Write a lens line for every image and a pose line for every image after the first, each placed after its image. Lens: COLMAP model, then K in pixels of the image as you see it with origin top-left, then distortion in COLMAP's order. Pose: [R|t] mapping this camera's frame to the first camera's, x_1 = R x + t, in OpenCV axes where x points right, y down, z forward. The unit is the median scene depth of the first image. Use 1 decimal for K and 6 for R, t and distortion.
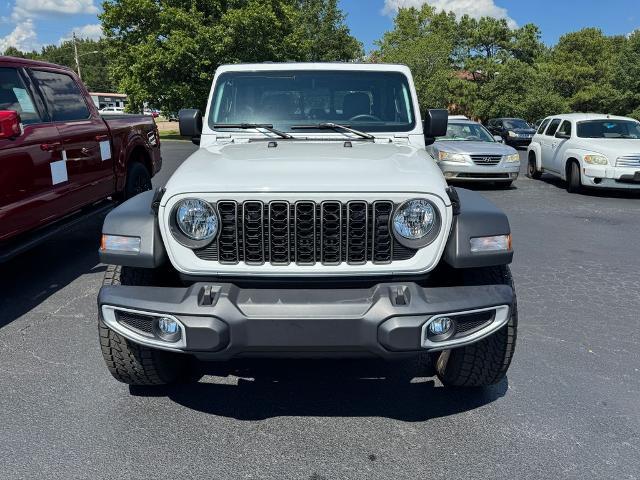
lens RADIAL K [[461.0, 0, 321.9], [0, 461.0, 239.2], [0, 0, 1]] dist [0.014321, -0.017425]
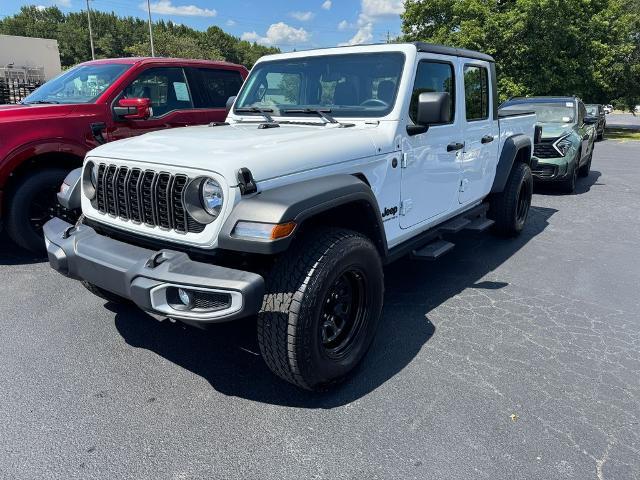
lens RADIAL K [[461.0, 0, 323.3], [0, 461.0, 240.7], [0, 0, 1]] dist [0.014321, -0.017425]
pose [[0.803977, 0.166276, -0.570941, 0.651666], [-0.155790, 0.985473, 0.067622, -0.035177], [0.573891, 0.034580, 0.818201, 0.188881]]
